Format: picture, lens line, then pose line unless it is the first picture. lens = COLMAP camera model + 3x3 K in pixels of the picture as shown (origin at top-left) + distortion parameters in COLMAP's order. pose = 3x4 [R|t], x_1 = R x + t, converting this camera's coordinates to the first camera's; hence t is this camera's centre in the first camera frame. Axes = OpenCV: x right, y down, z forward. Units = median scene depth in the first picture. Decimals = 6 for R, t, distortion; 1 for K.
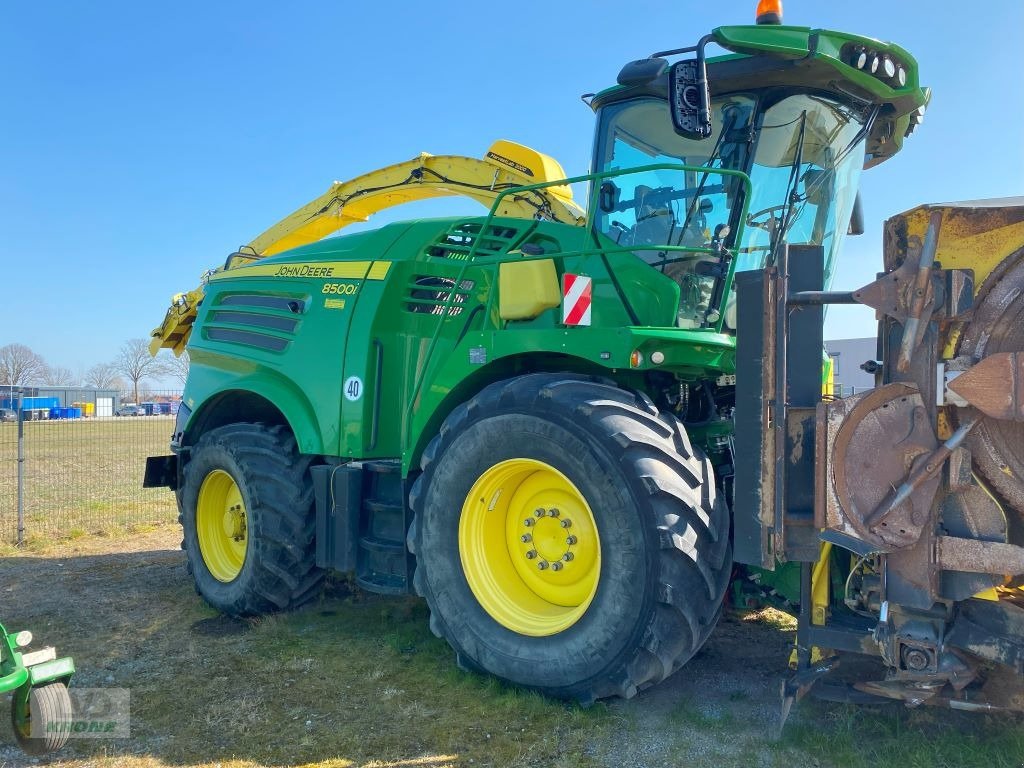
lens RADIAL K [[772.3, 0, 515.4], [0, 772.3, 387.1], [0, 0, 1]] dist [0.057076, -0.076206]
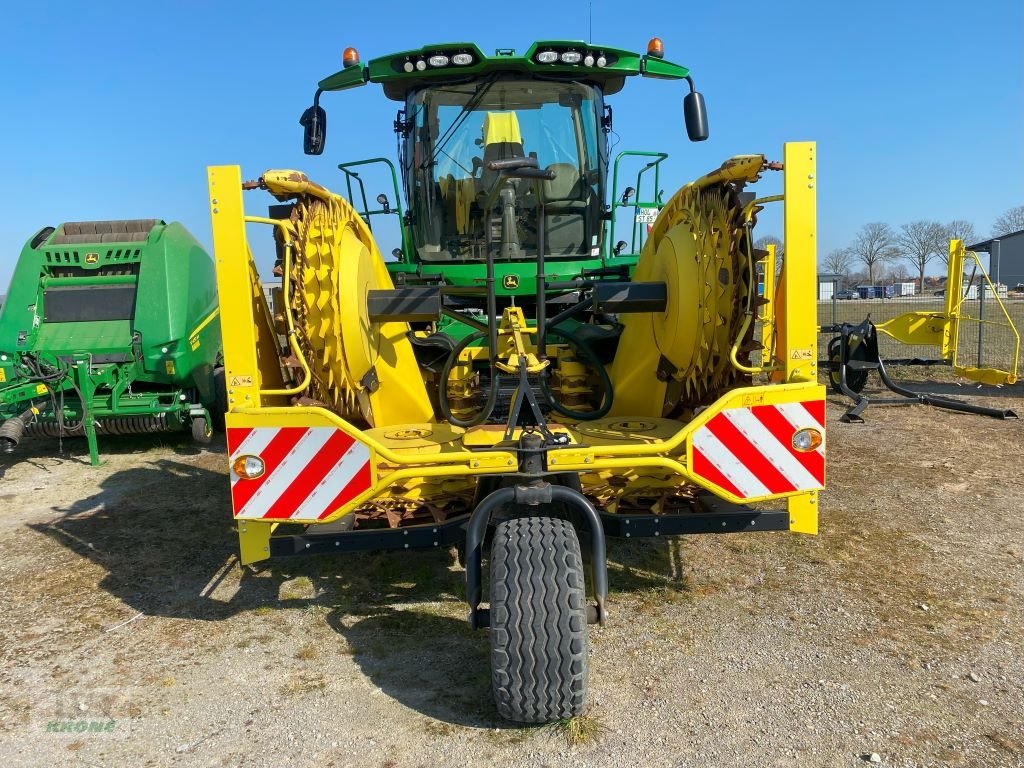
lens RADIAL K [[772.3, 0, 519.4], [0, 772.3, 384.0], [0, 0, 1]] dist [0.057076, -0.076206]
pose [[0.603872, 0.086024, -0.792426, 1.459211], [0.030912, 0.990884, 0.131125, -0.025771], [0.796482, -0.103678, 0.595707, 0.221950]]
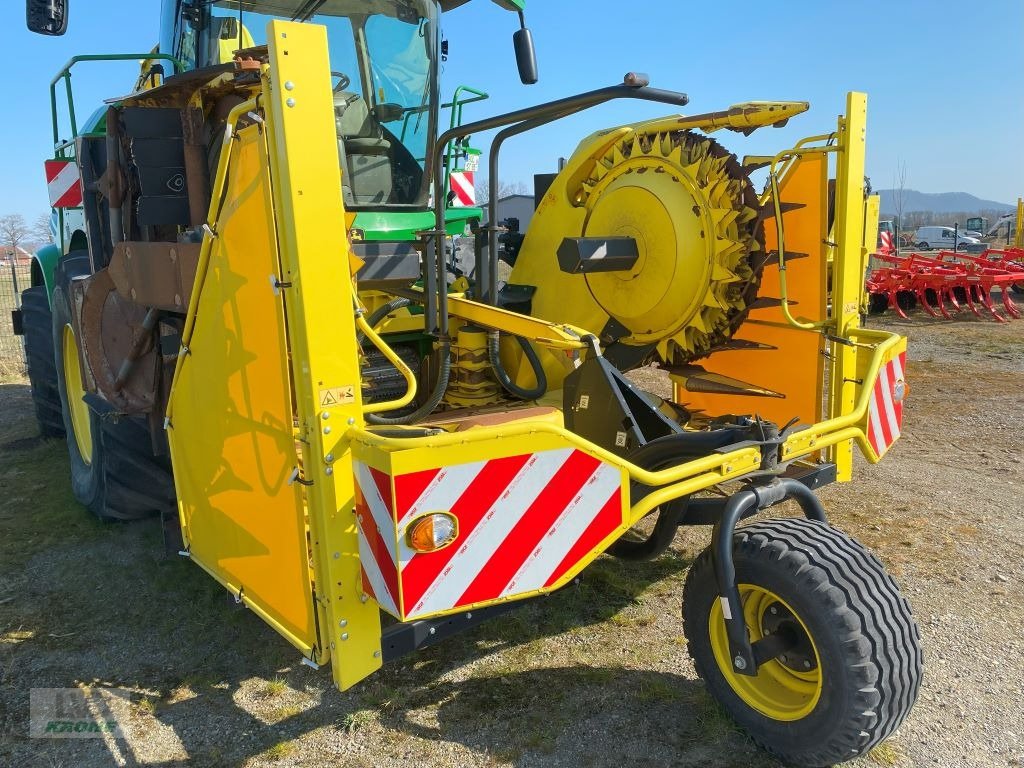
lens RADIAL K [[772.3, 0, 520.4], [0, 772.3, 381.6], [0, 0, 1]] dist [0.057076, -0.076206]
pose [[0.954713, 0.036213, -0.295317, 0.923022], [0.022883, 0.980689, 0.194233, -0.032118], [0.296648, -0.192194, 0.935447, 0.061873]]
